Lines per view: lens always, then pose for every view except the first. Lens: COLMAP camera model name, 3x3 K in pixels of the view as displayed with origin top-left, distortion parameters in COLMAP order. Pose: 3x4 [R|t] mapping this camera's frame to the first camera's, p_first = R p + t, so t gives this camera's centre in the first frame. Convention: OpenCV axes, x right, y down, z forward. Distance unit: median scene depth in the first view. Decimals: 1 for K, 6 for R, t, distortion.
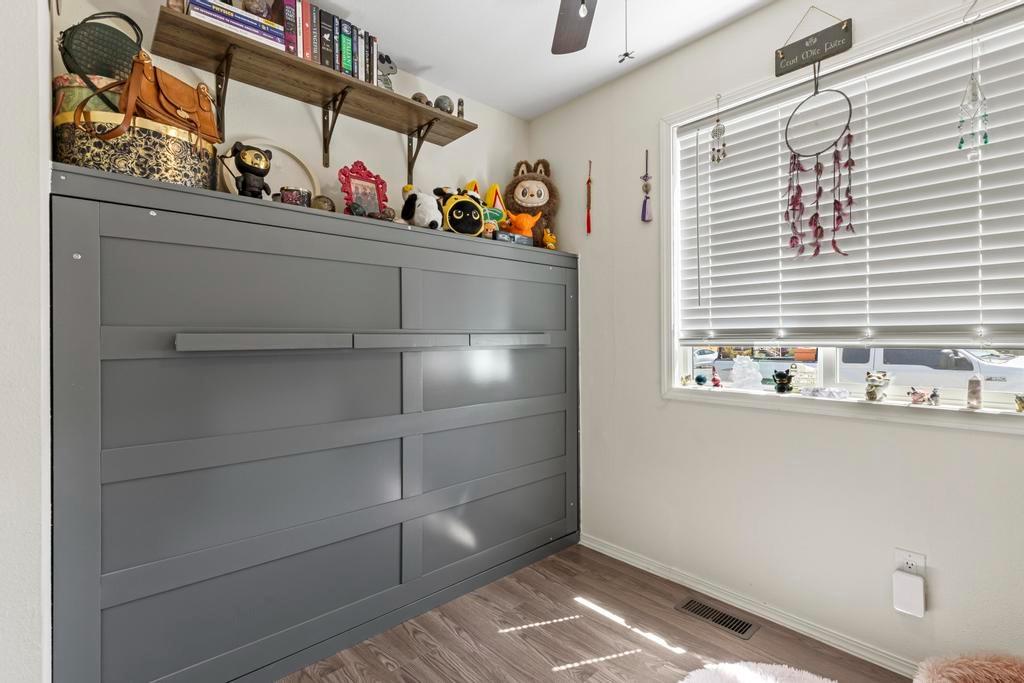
lens RADIAL K [[474.7, 0, 516.2], [0, 474.7, 336.7], [0, 0, 1]] dist [0.007932, -0.000909]
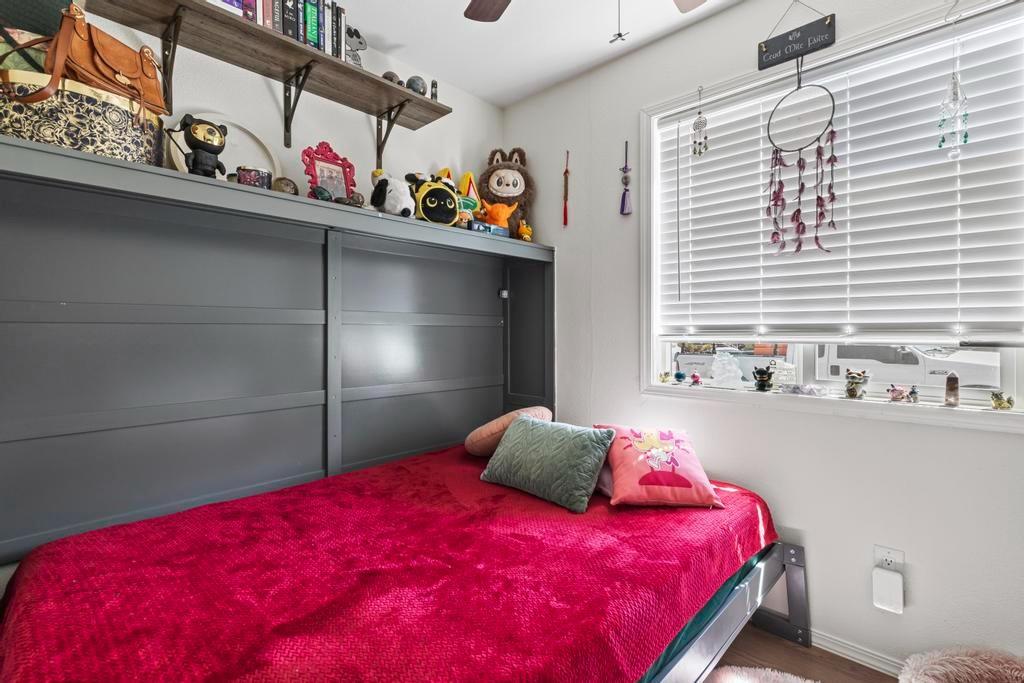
lens RADIAL K [[474.7, 0, 514.9], [0, 474.7, 331.4], [0, 0, 1]] dist [0.007932, -0.000909]
pose [[0.997277, 0.004170, 0.073631, -0.029139], [-0.004411, 0.999985, 0.003106, -0.003997], [-0.073617, -0.003422, 0.997281, 0.048749]]
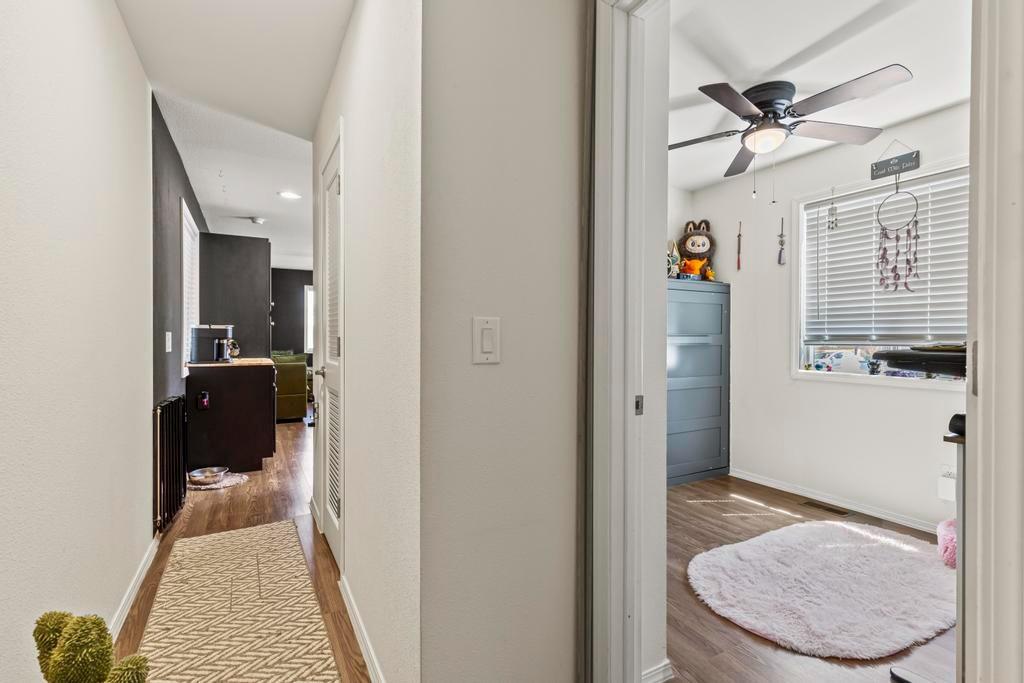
lens RADIAL K [[474.7, 0, 512.6], [0, 474.7, 339.4], [0, 0, 1]] dist [0.007932, -0.000909]
pose [[0.971572, 0.011466, -0.236467, -0.248094], [-0.010507, 0.999931, 0.005315, 0.003689], [0.236511, -0.002679, 0.971625, -0.855738]]
